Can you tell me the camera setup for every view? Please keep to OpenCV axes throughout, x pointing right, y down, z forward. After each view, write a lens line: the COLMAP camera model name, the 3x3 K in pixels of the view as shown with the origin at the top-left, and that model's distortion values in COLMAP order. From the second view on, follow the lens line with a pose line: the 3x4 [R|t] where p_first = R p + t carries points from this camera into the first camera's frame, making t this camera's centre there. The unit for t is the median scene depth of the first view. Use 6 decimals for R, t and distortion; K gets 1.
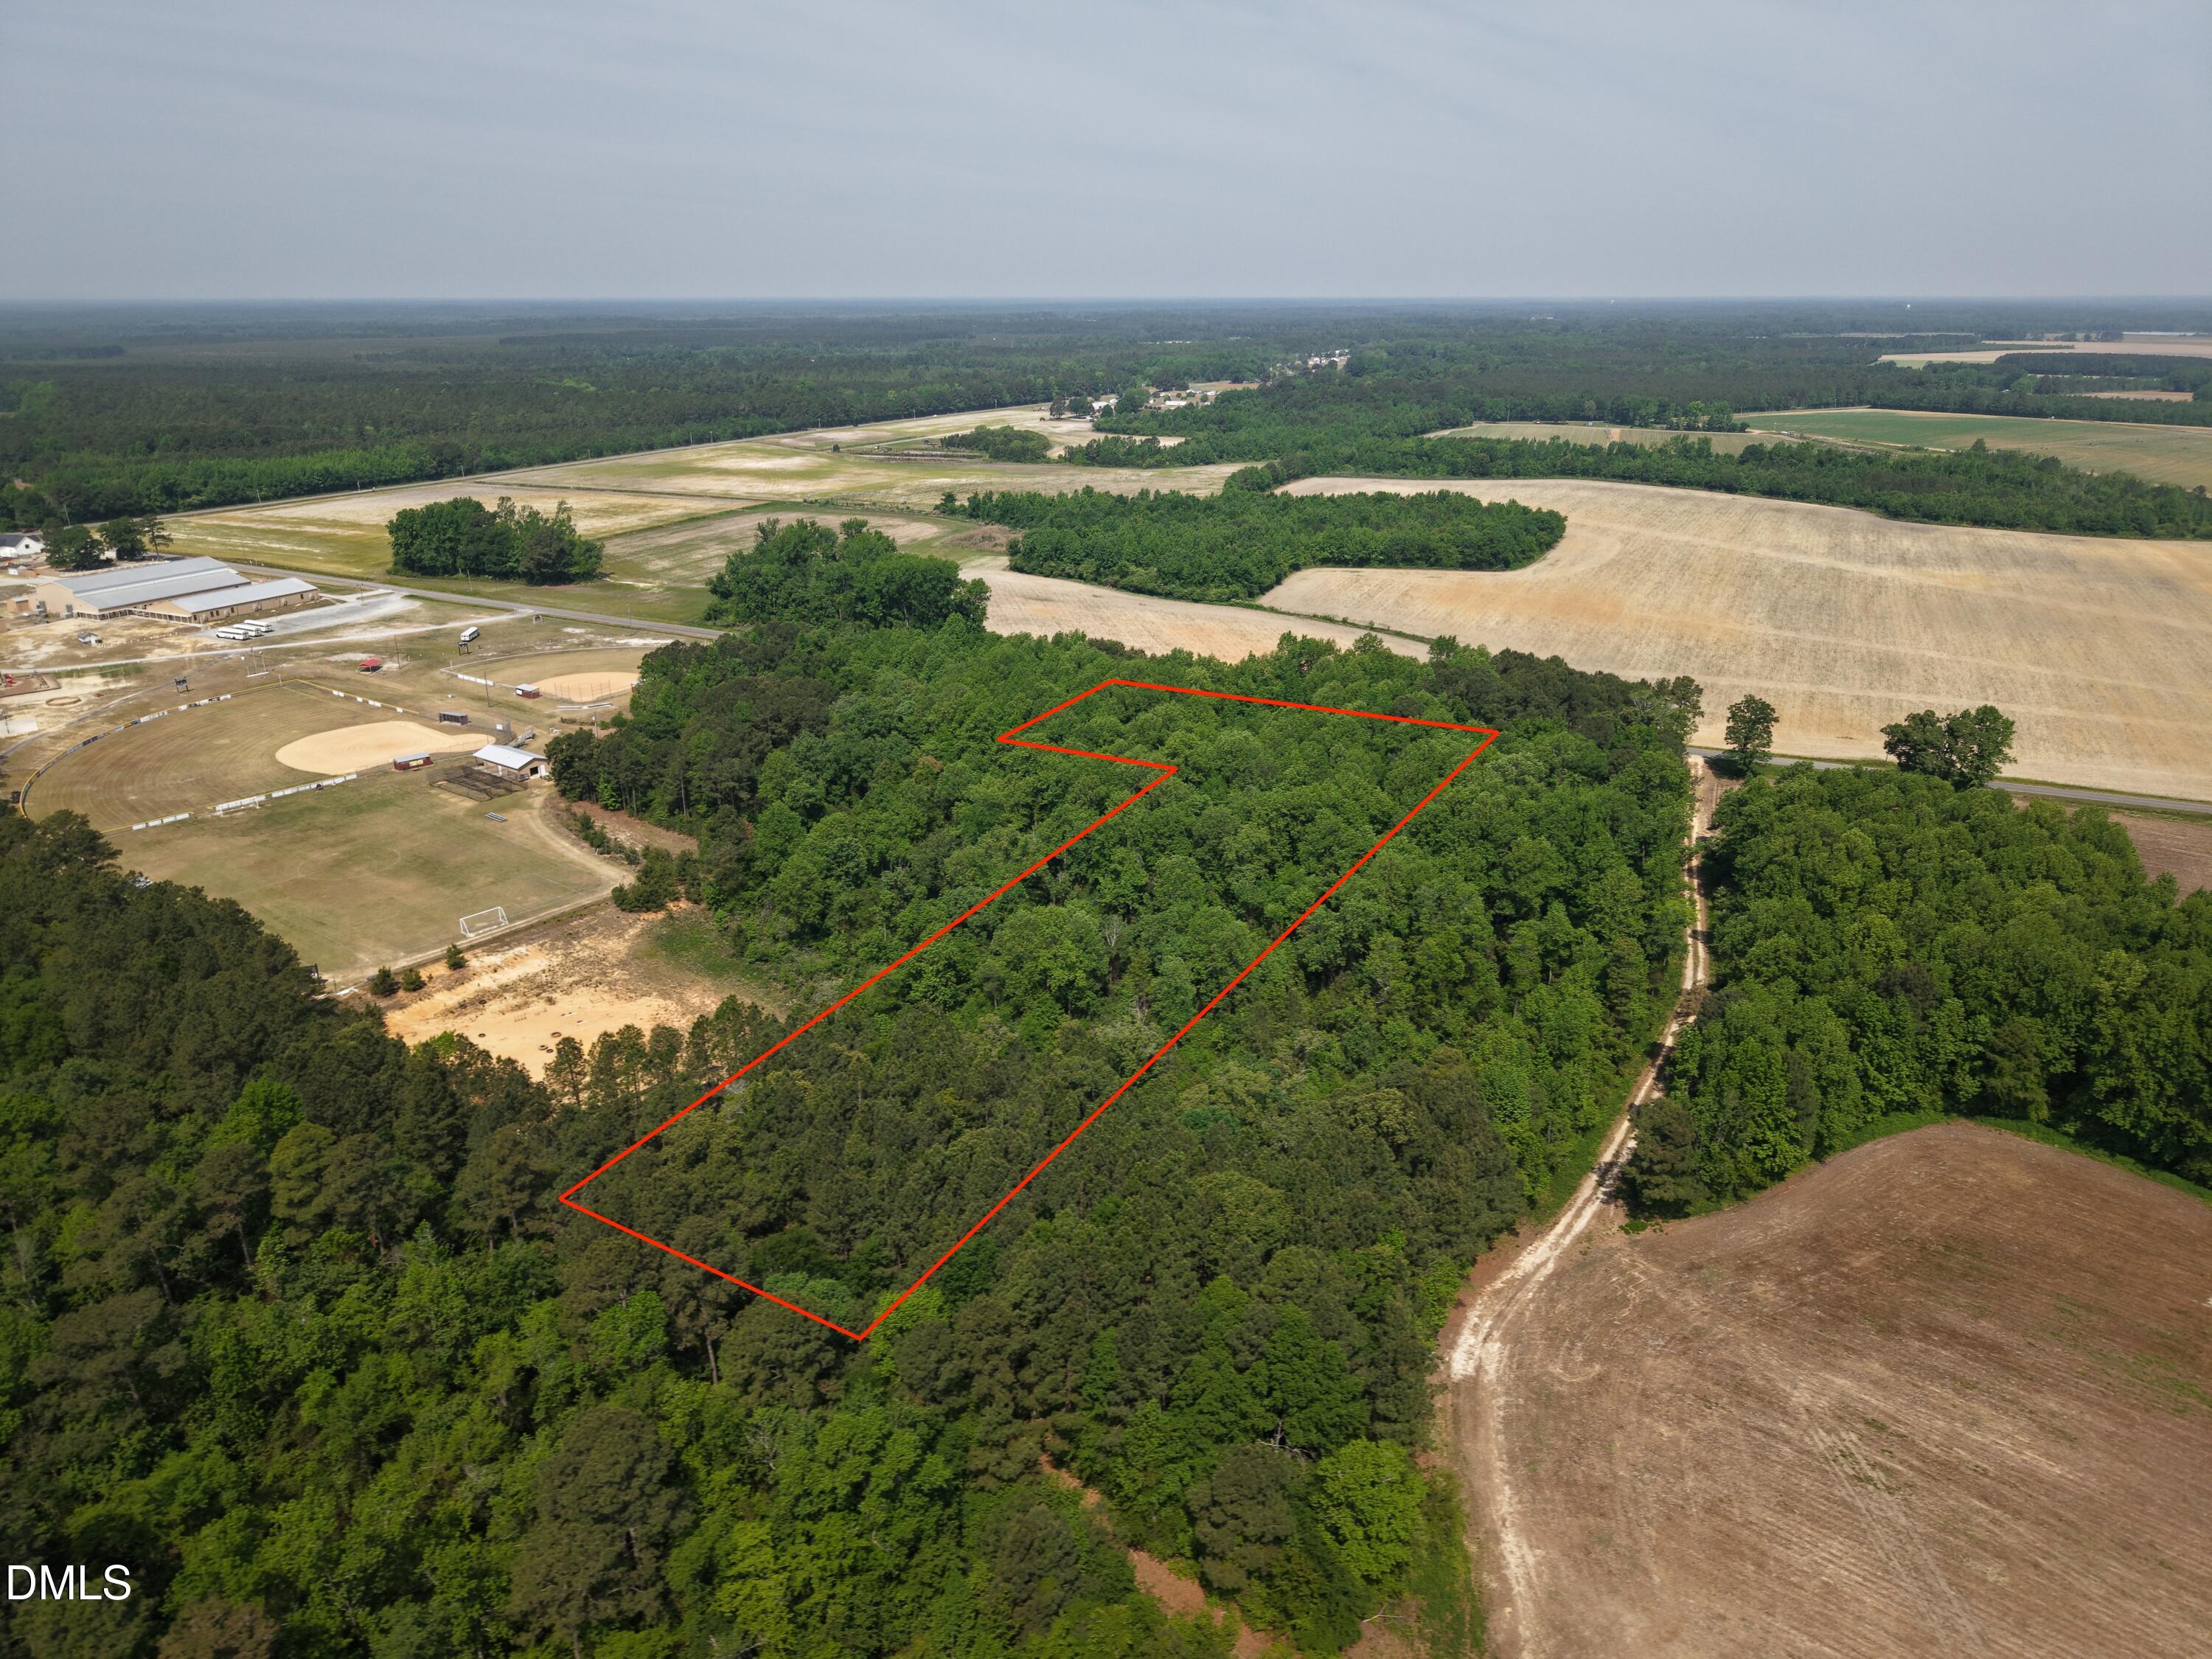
lens RADIAL K [[1468.5, 0, 1109.4], [0, 1468.5, 863.8], [0, 0, 1]] dist [0.025910, -0.026830]
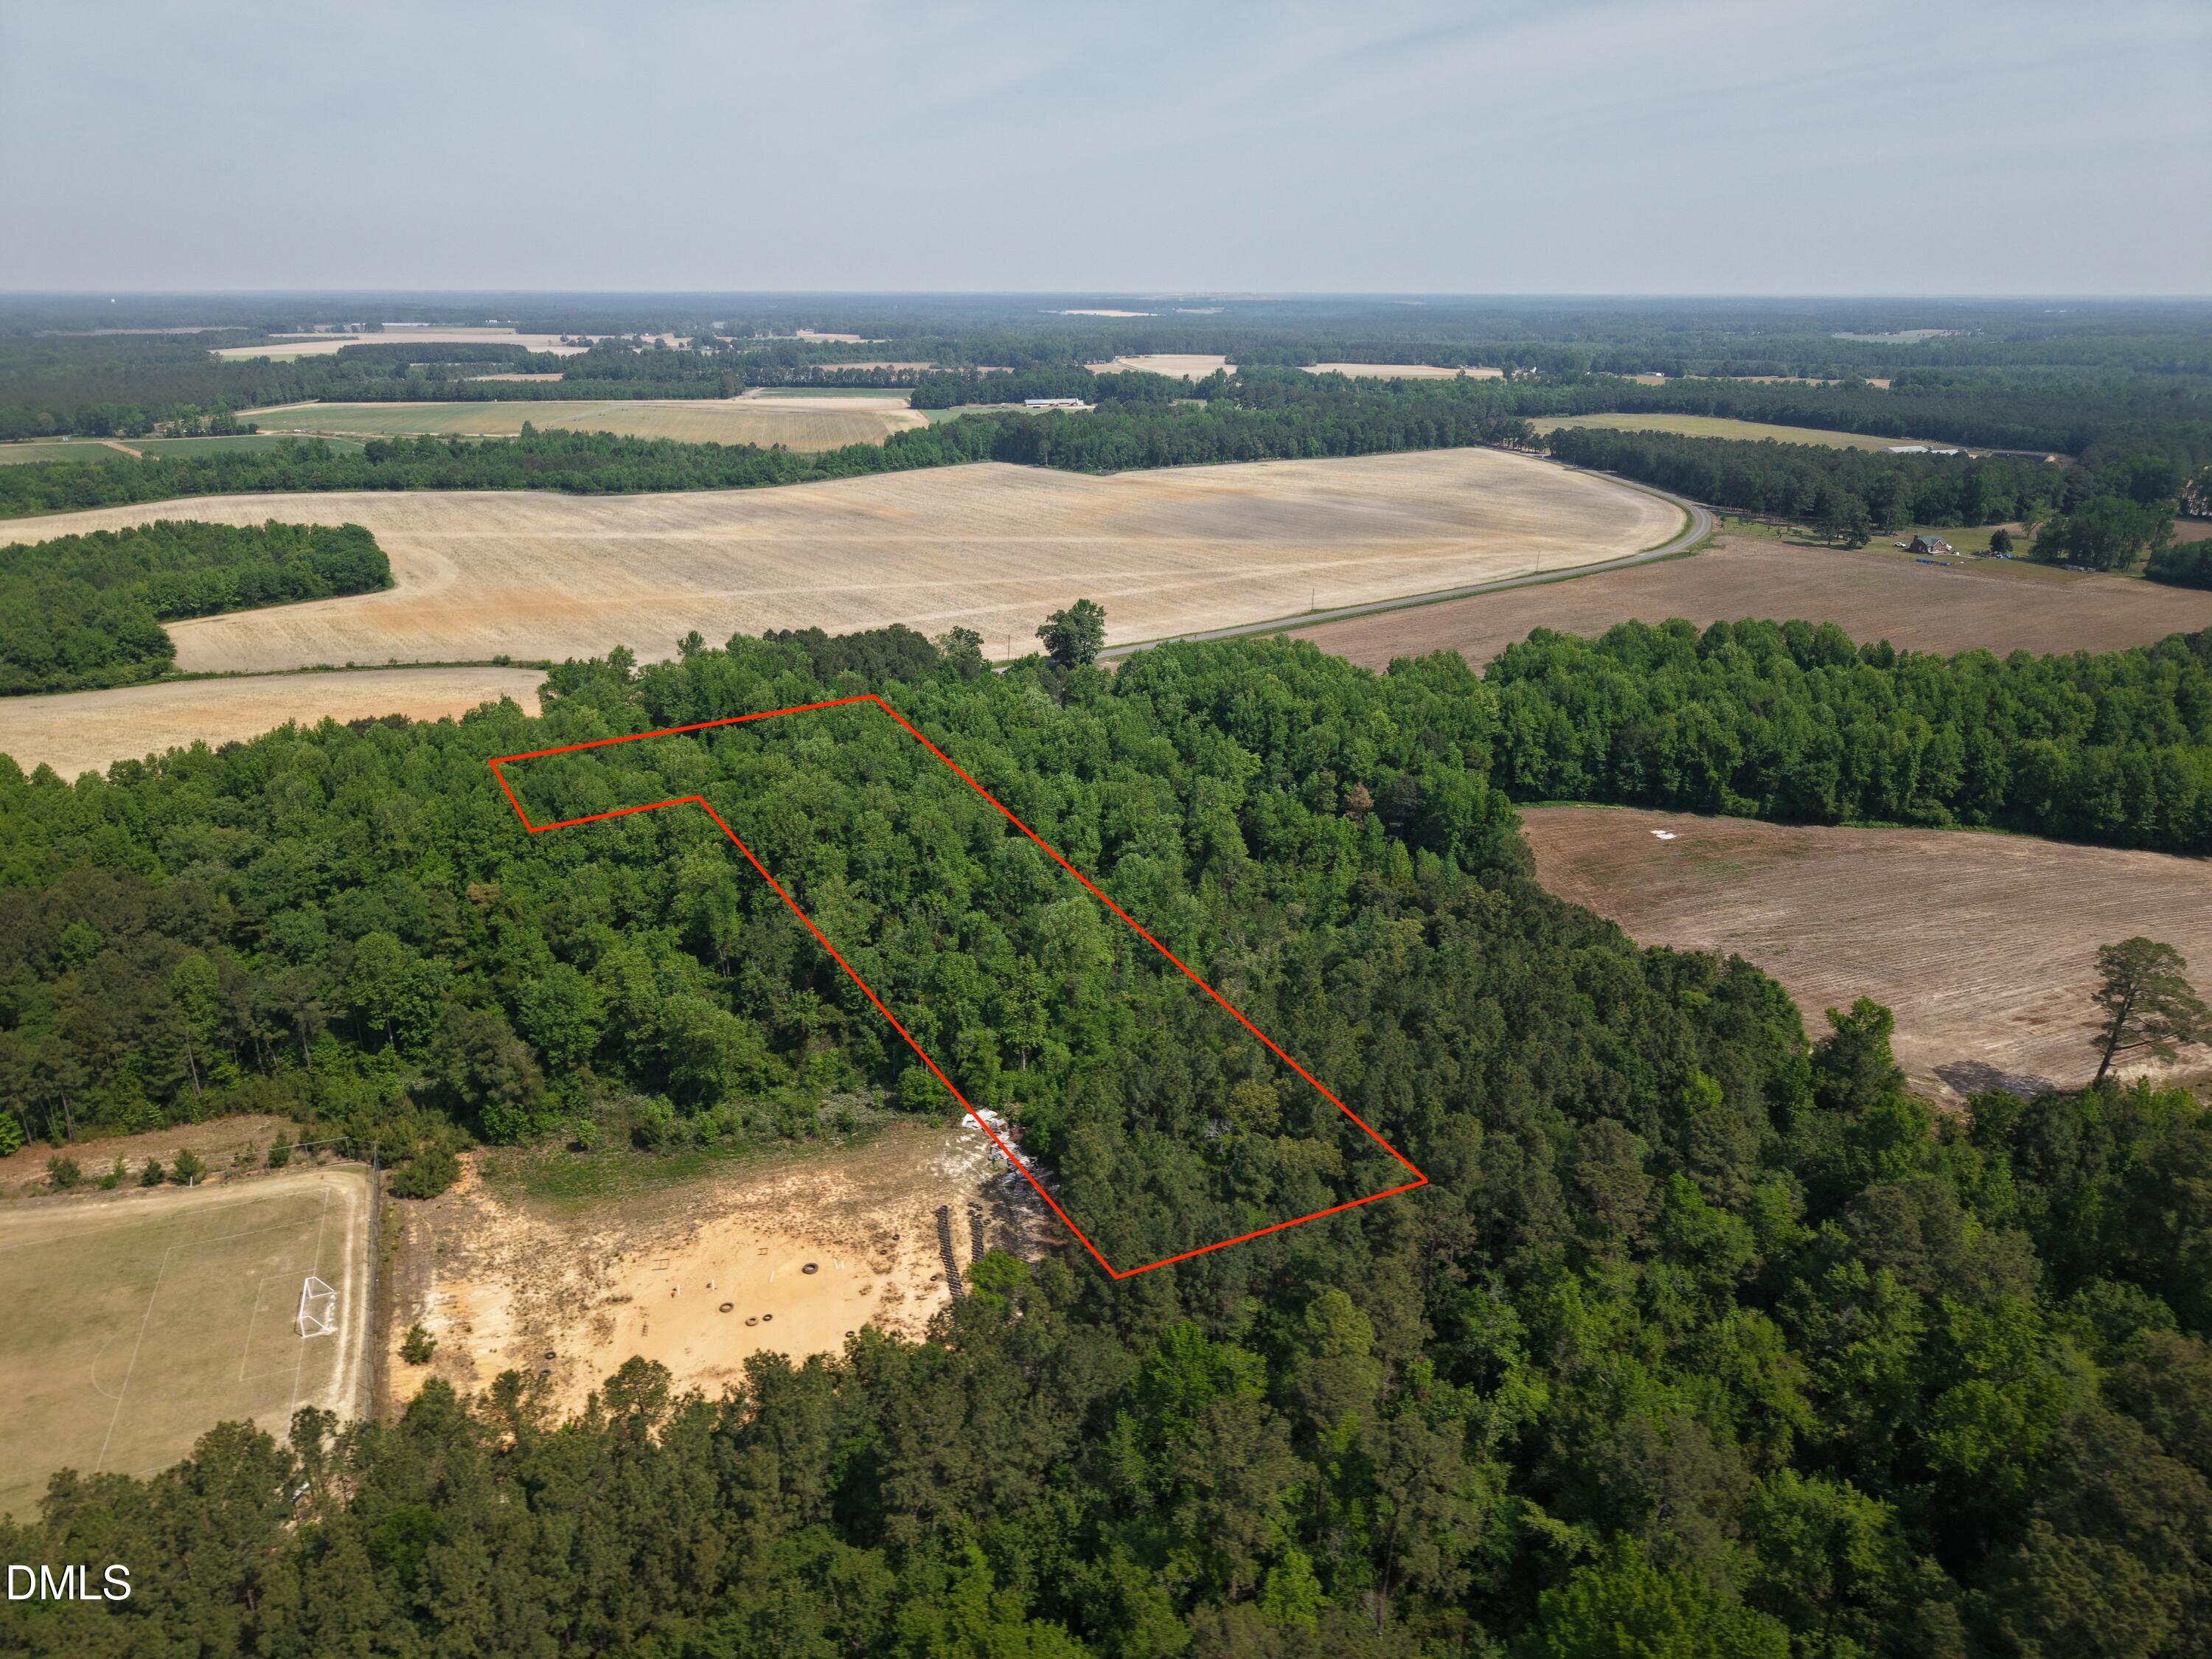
lens RADIAL K [[1475.1, 0, 1113.2], [0, 1475.1, 842.2], [0, 0, 1]] dist [0.019834, -0.016626]
pose [[0.486083, -0.304260, 0.819237, -0.266302], [0.312726, 0.935919, 0.162043, -0.051436], [-0.816043, 0.177430, 0.550085, 0.133505]]
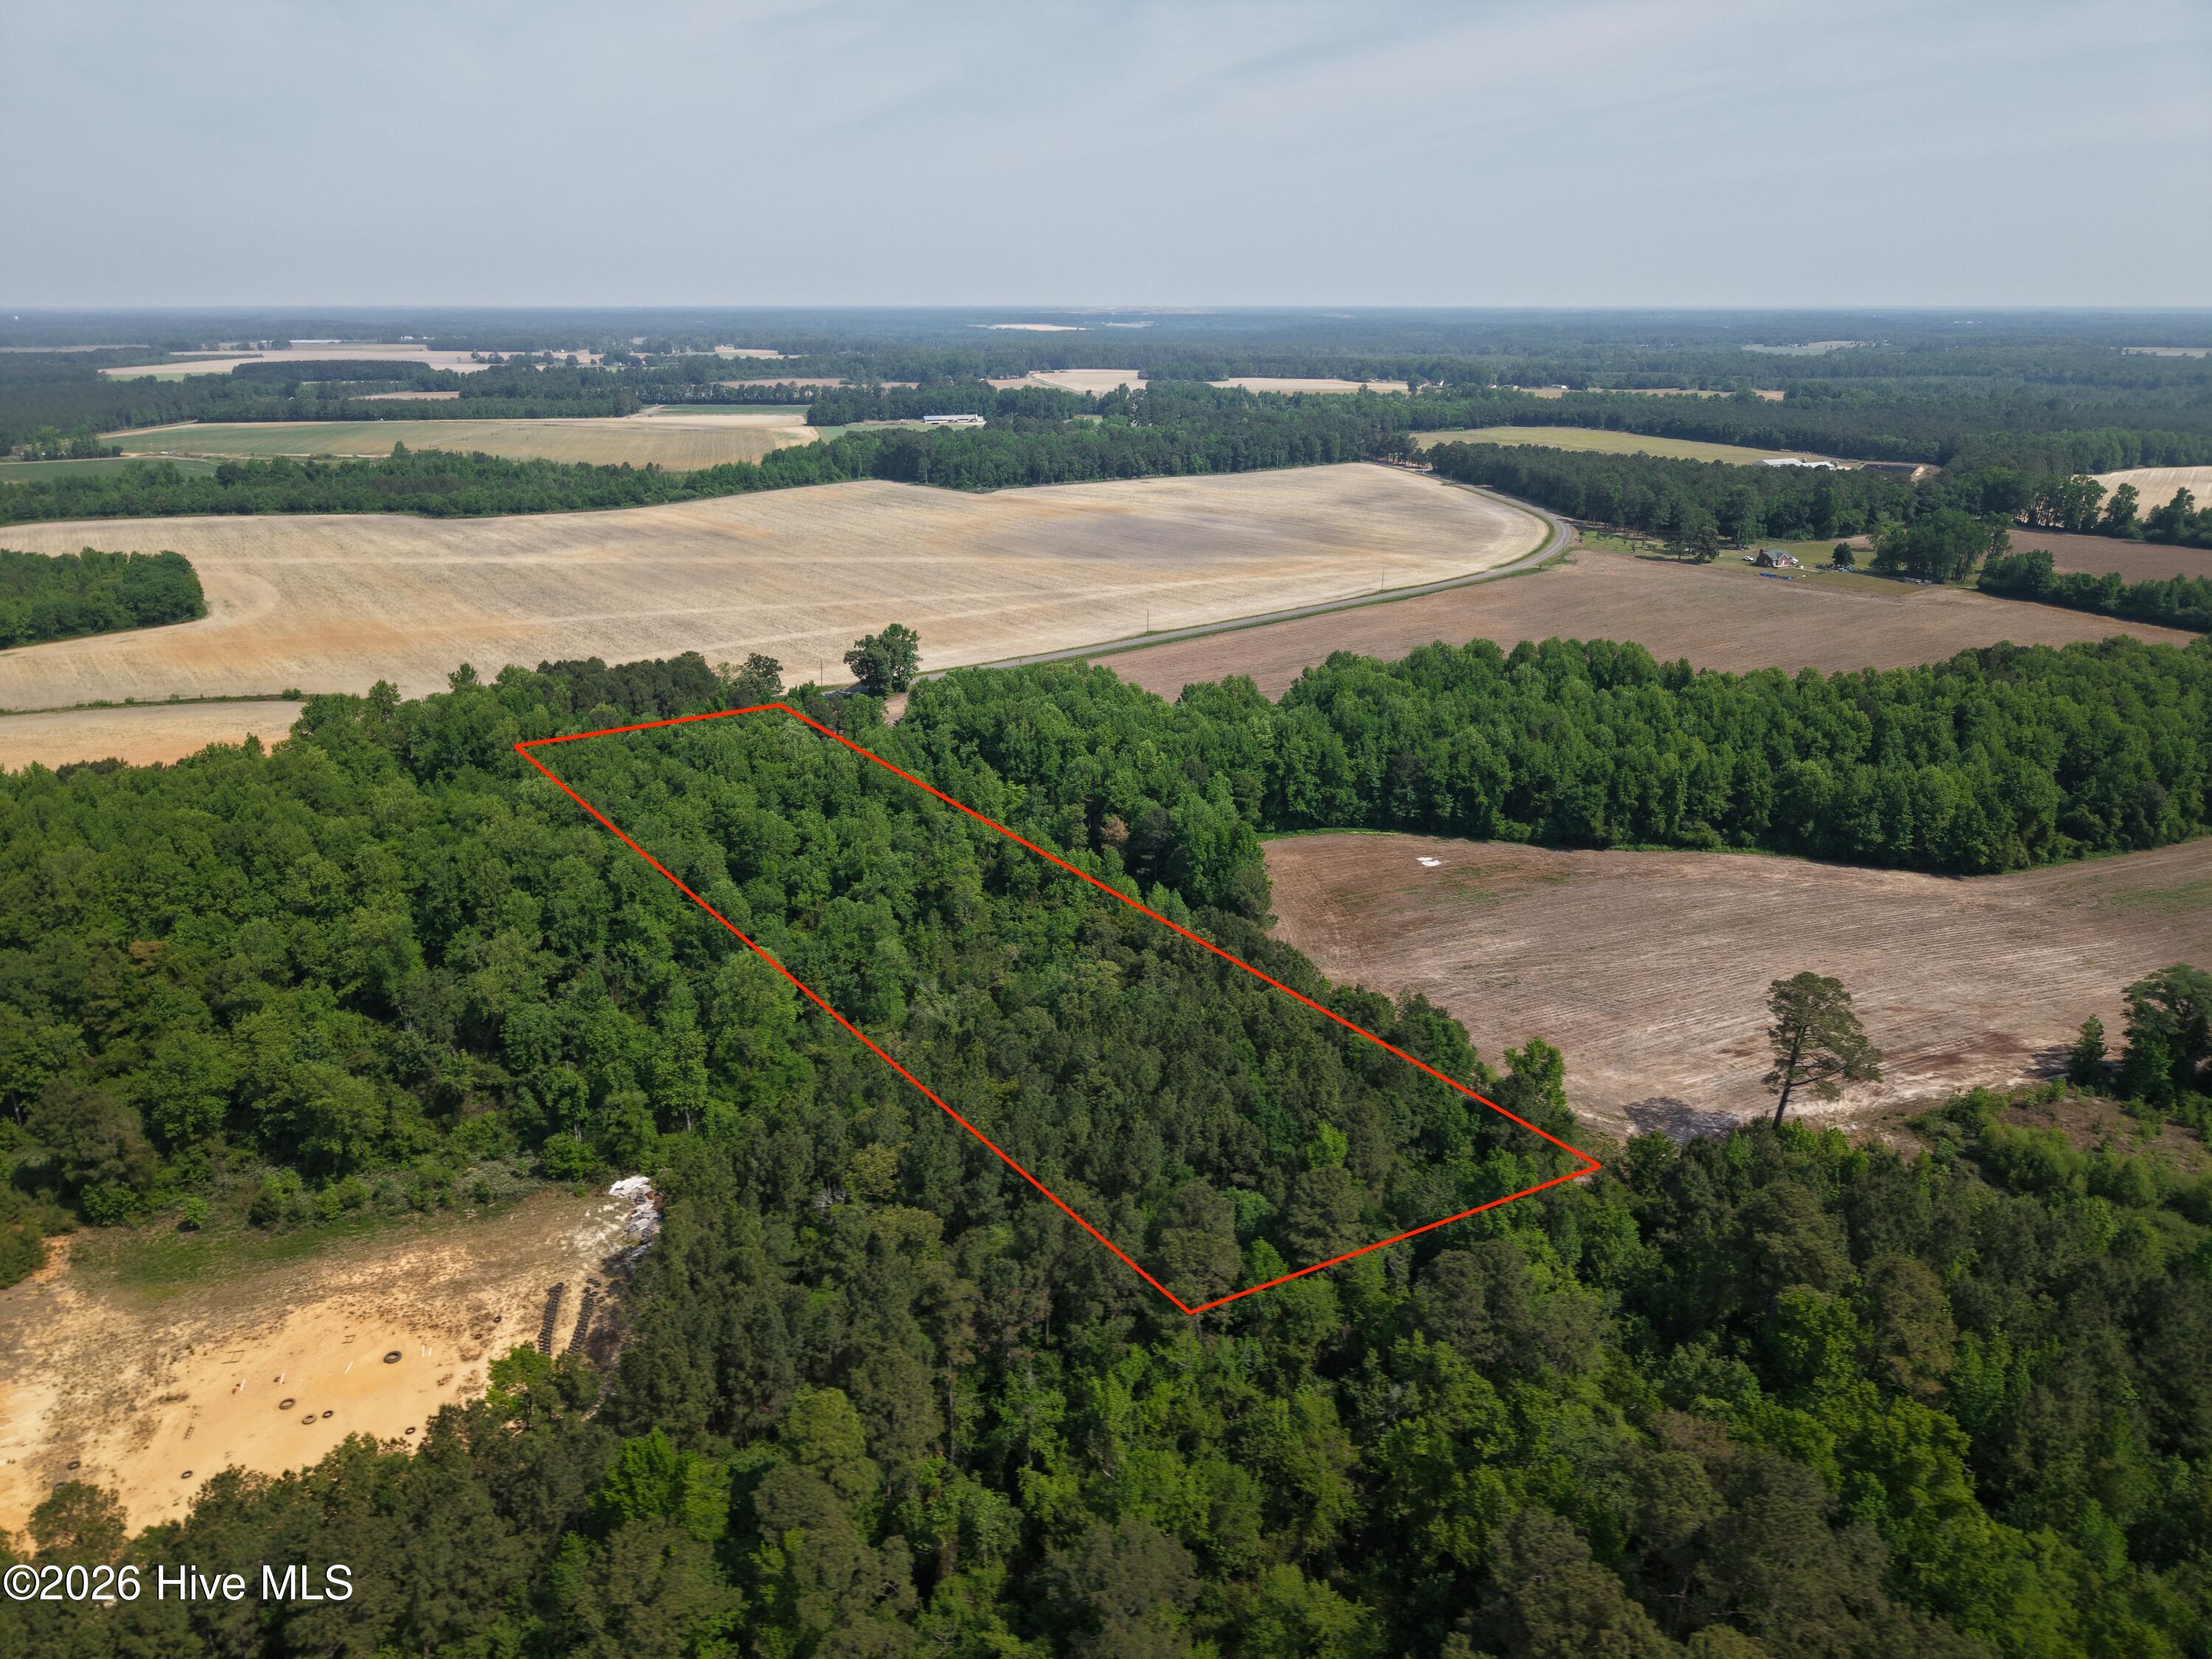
lens RADIAL K [[1475.1, 0, 1113.2], [0, 1475.1, 842.2], [0, 0, 1]] dist [0.019834, -0.016626]
pose [[0.451913, -0.305069, 0.838277, -0.229678], [0.321826, 0.932178, 0.165746, -0.038309], [-0.831987, 0.194876, 0.519443, 0.091604]]
